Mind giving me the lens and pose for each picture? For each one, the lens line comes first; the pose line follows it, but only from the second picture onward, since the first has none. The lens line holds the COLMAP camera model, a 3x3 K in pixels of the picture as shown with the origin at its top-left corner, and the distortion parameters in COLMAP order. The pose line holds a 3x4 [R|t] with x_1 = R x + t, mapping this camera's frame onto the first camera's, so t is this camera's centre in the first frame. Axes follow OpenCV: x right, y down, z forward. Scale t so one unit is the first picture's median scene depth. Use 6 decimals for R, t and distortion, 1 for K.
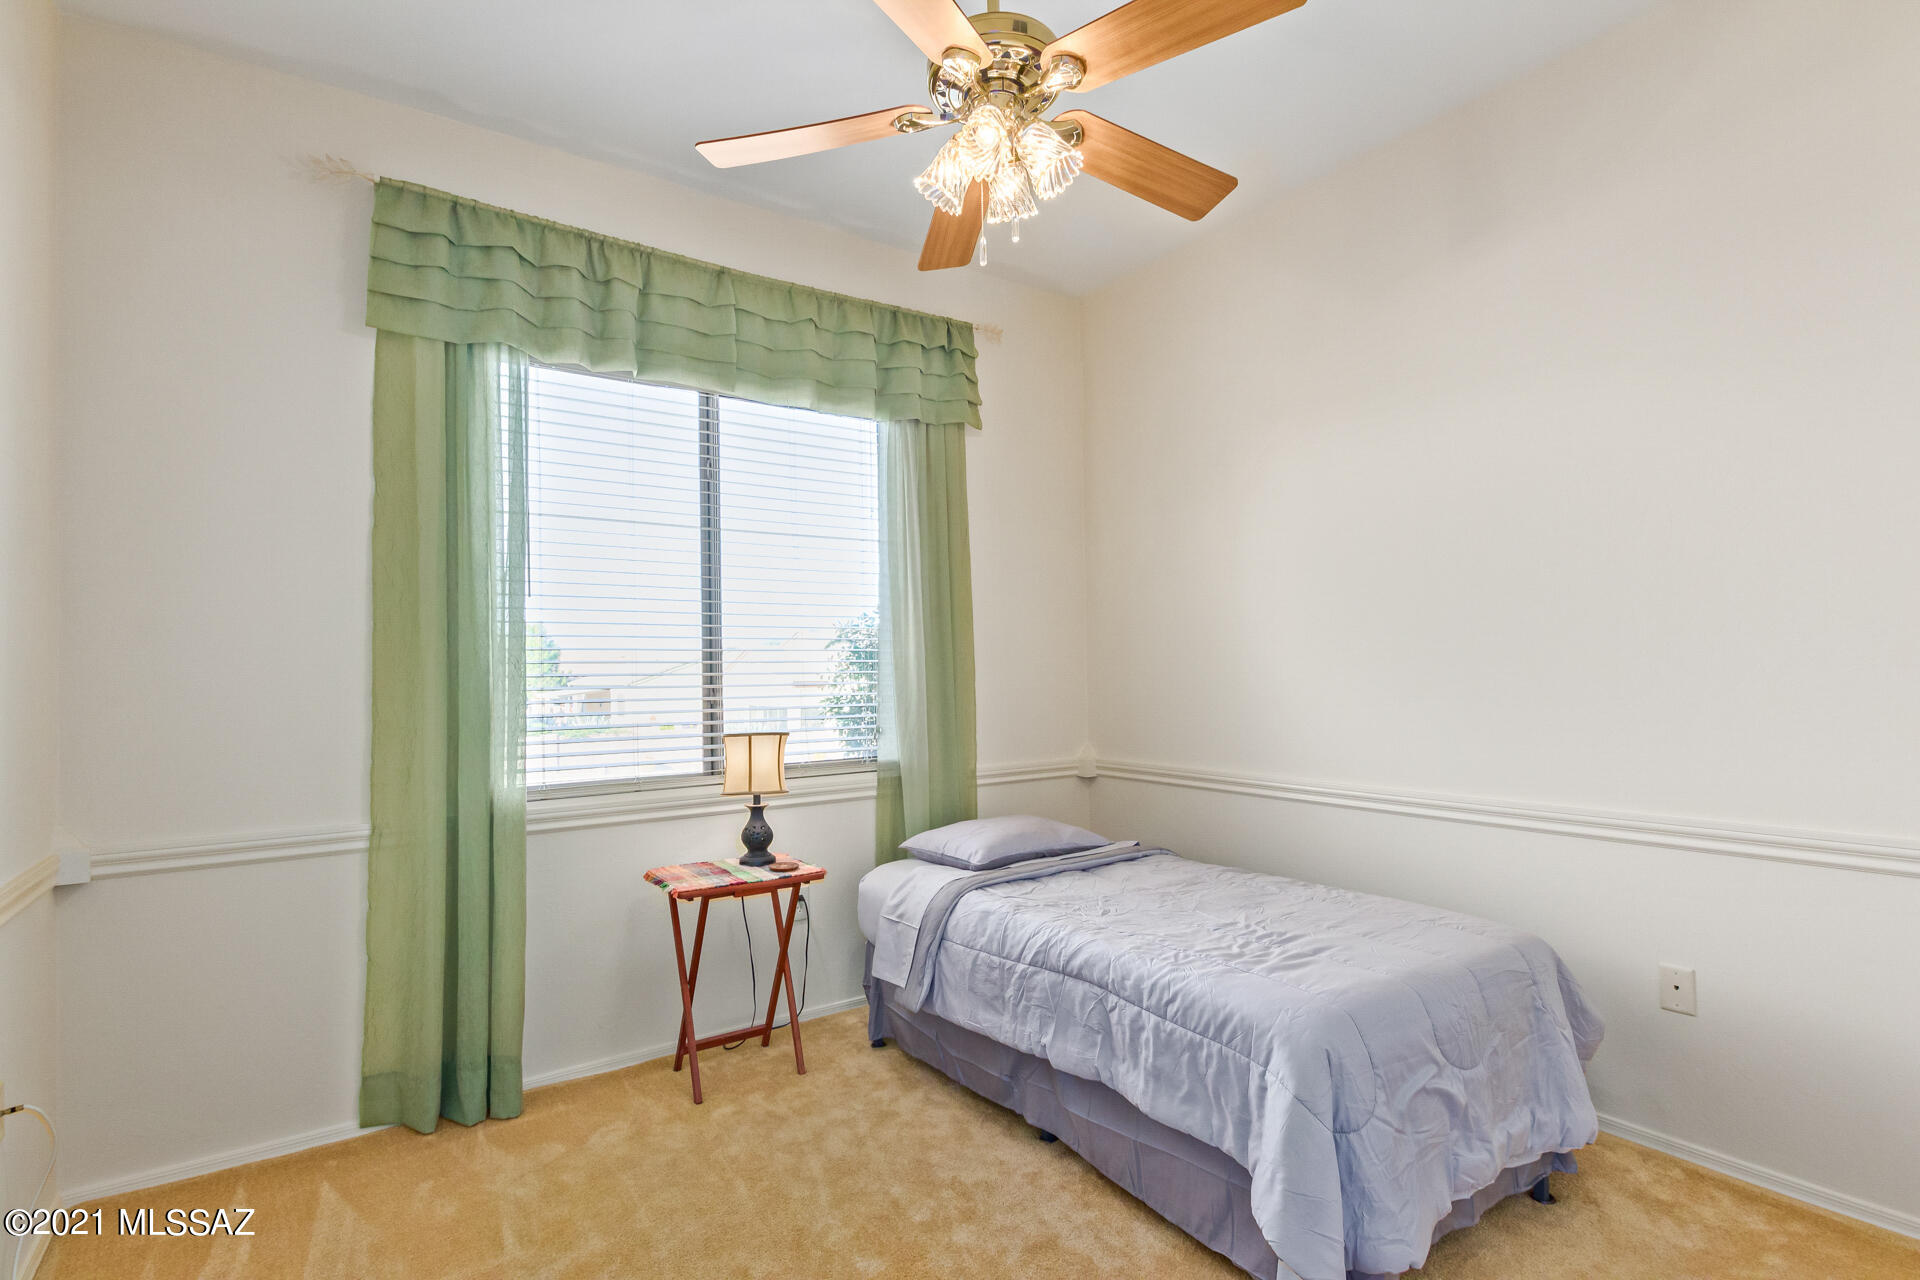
lens RADIAL K [[973.8, 0, 960.0], [0, 973.8, 640.0], [0, 0, 1]] dist [0.002362, 0.000080]
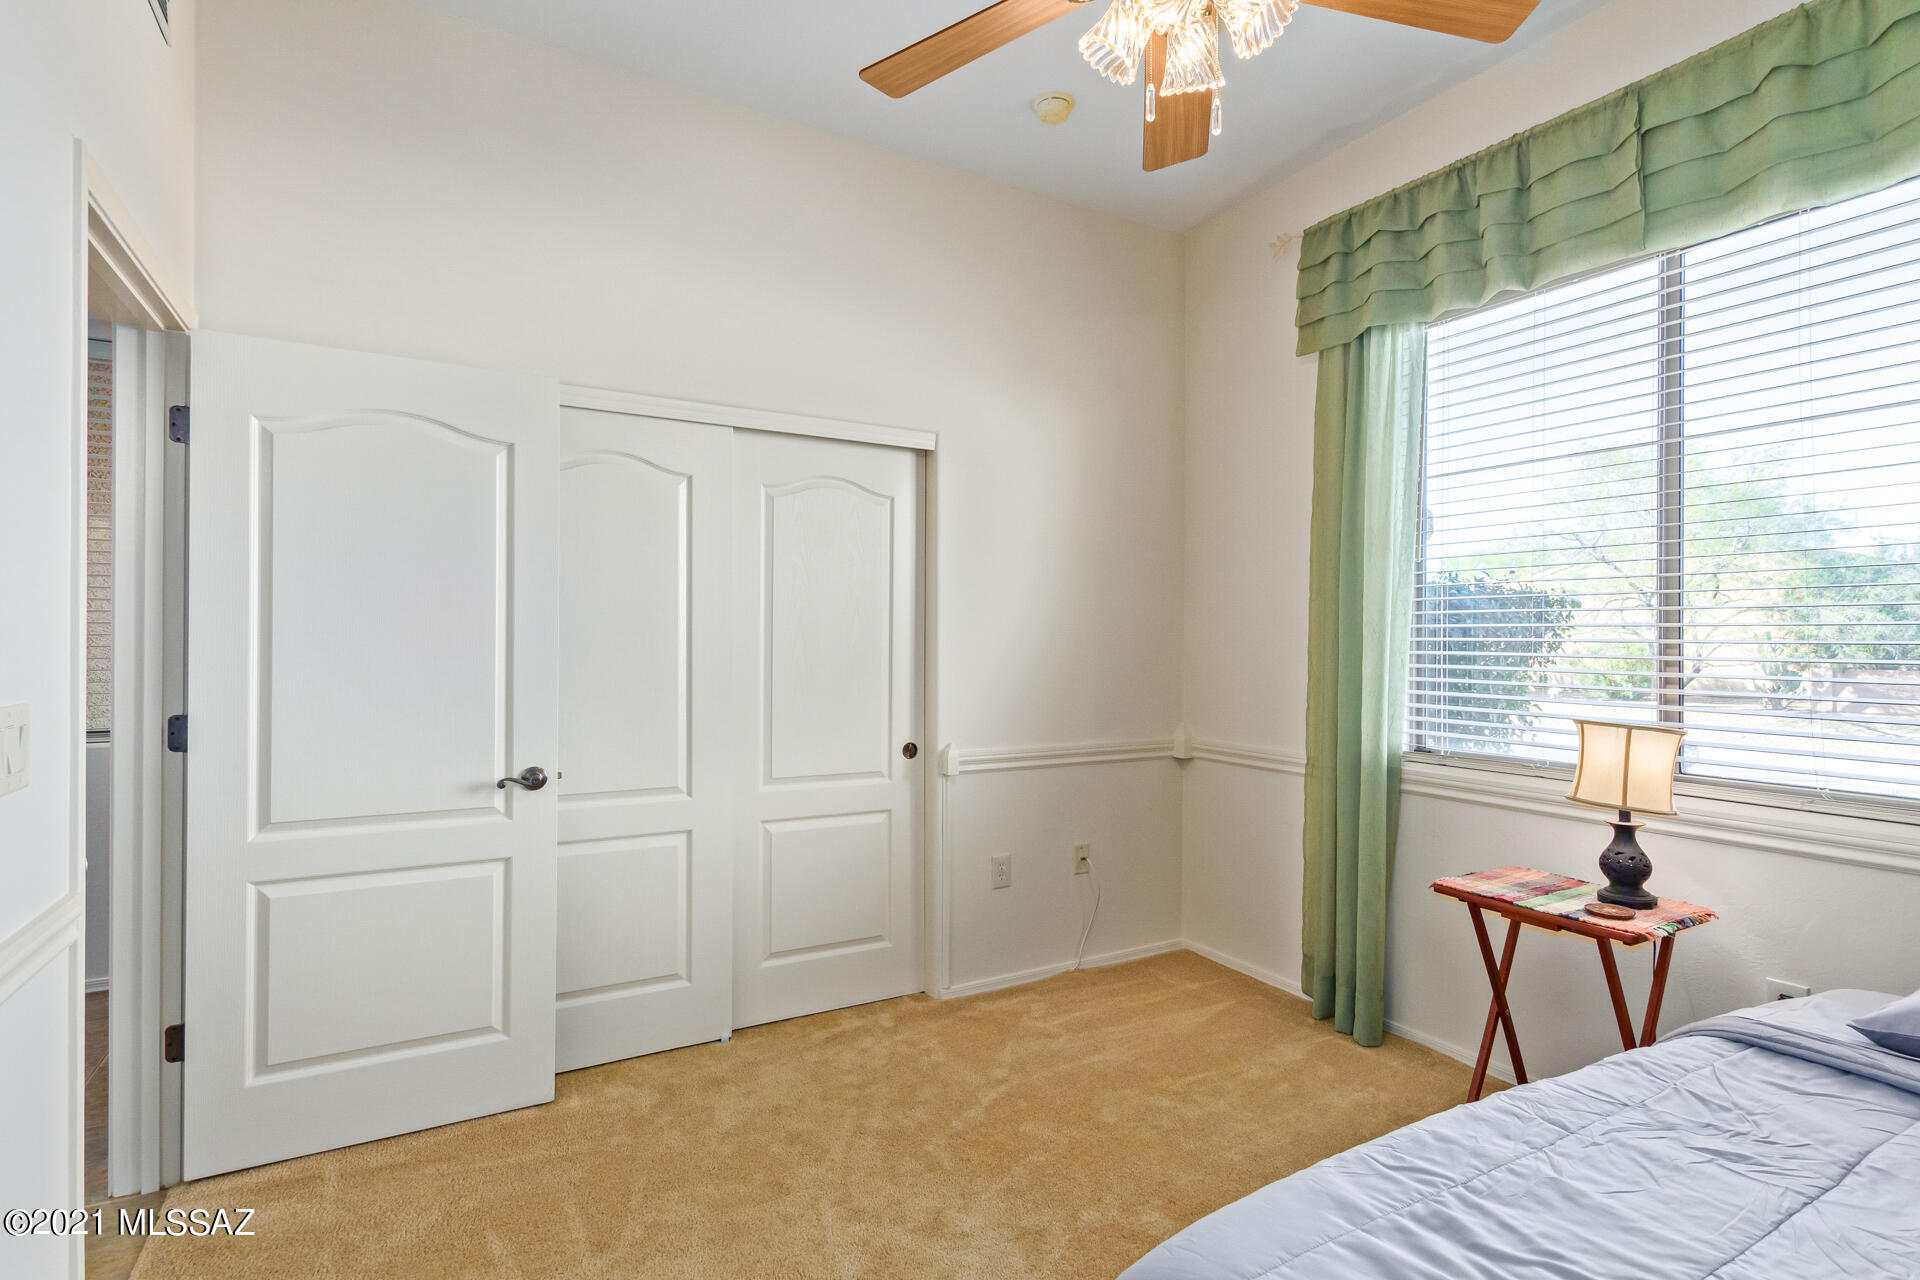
lens RADIAL K [[933.5, 0, 952.1], [0, 933.5, 656.1], [0, 0, 1]] dist [0.014117, 0.000095]
pose [[-0.120193, 0.025365, -0.992426, 0.578737], [0.005204, 0.999676, 0.024920, 0.027111], [0.992737, -0.002169, -0.120287, 0.629007]]
